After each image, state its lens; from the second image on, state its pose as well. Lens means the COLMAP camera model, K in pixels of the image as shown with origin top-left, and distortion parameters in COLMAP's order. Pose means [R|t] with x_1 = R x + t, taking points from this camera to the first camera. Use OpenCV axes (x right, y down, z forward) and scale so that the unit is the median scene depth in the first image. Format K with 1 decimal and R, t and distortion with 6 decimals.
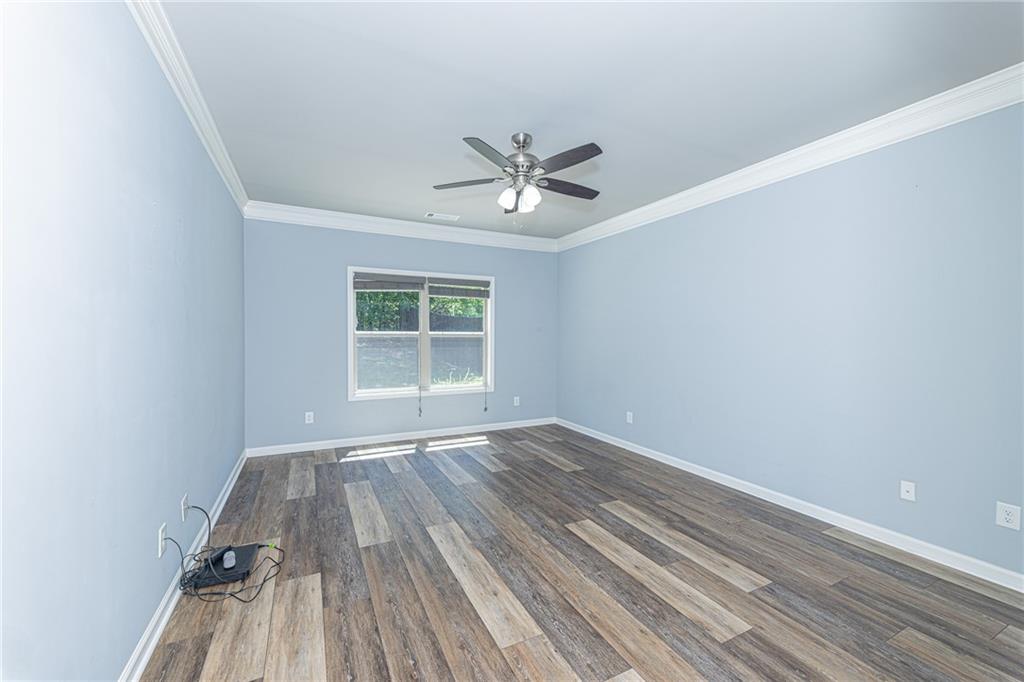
lens RADIAL K [[407.8, 0, 513.1], [0, 407.8, 335.9], [0, 0, 1]] dist [-0.001749, -0.000274]
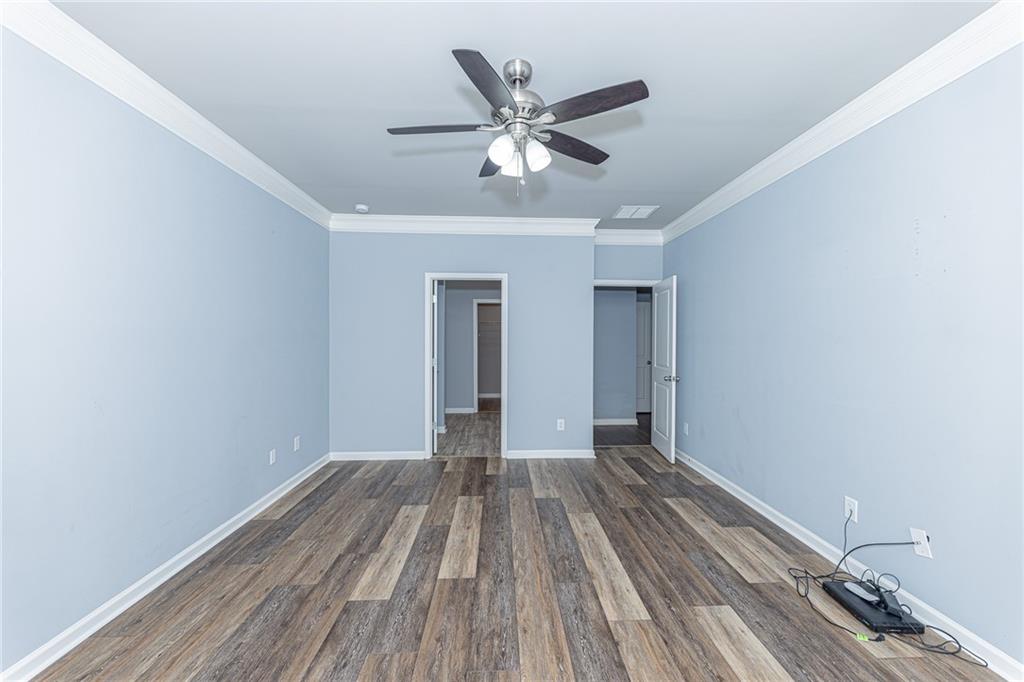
lens RADIAL K [[407.8, 0, 513.3], [0, 407.8, 339.6], [0, 0, 1]] dist [-0.001749, -0.000274]
pose [[-0.907349, -0.010402, 0.420250, -0.316621], [-0.007460, 0.999935, 0.008644, -0.024707], [-0.420313, 0.004708, -0.907367, 1.903154]]
